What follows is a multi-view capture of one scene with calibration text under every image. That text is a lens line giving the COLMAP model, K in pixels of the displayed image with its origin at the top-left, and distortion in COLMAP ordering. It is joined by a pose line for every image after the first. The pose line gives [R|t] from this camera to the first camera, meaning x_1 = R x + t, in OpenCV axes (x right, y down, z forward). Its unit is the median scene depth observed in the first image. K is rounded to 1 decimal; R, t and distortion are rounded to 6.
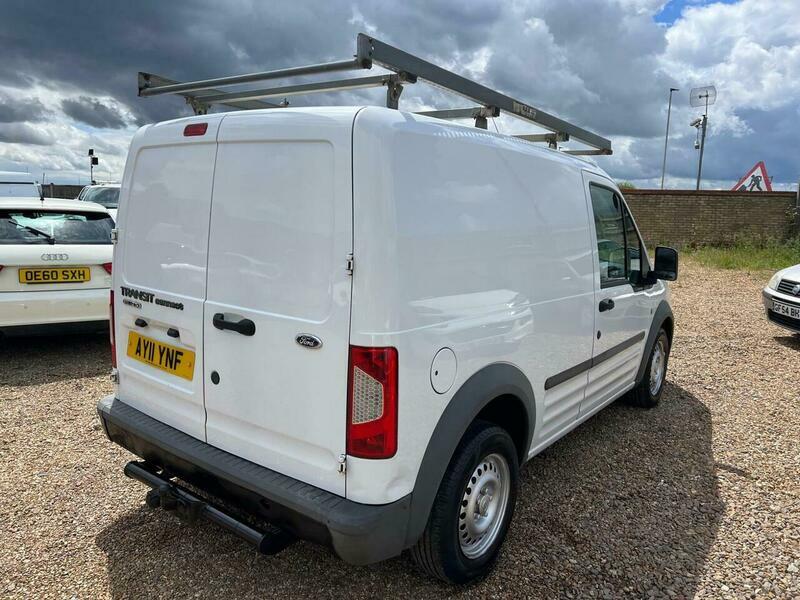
lens RADIAL K [[593.7, 0, 393.5], [0, 593.7, 297.1], [0, 0, 1]] dist [0.062818, -0.067198]
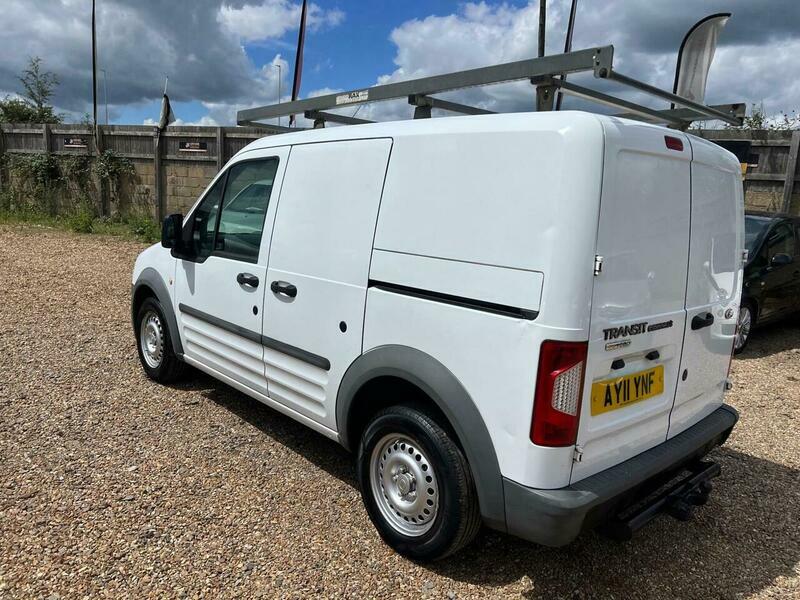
lens RADIAL K [[593.7, 0, 408.1], [0, 593.7, 302.2], [0, 0, 1]] dist [0.062818, -0.067198]
pose [[0.151812, -0.197209, 0.968536, -1.220662], [0.092890, 0.978403, 0.184658, -0.215261], [-0.984035, 0.061934, 0.166852, 1.116020]]
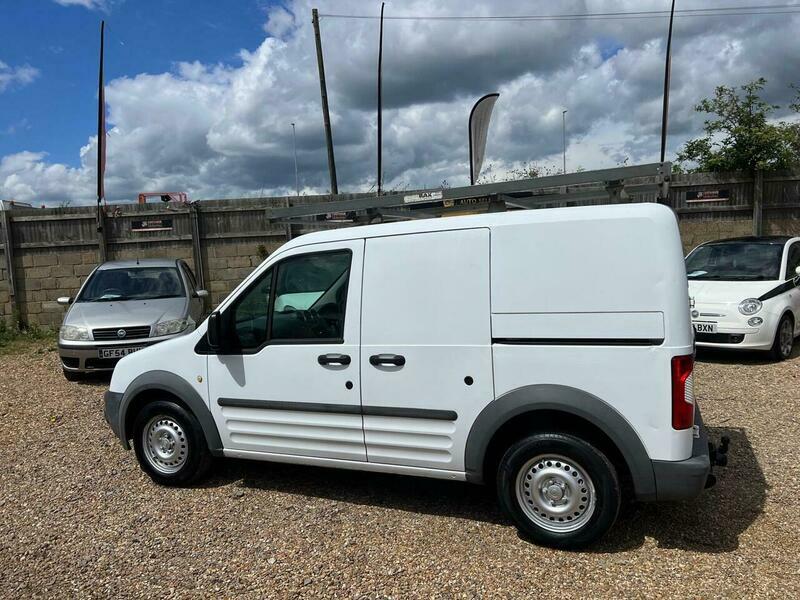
lens RADIAL K [[593.7, 0, 405.9], [0, 593.7, 296.8], [0, 0, 1]] dist [0.062818, -0.067198]
pose [[-0.257023, -0.099941, 0.961224, -1.405959], [0.182395, 0.971746, 0.149806, -0.377868], [-0.949037, 0.213826, -0.231533, 1.771123]]
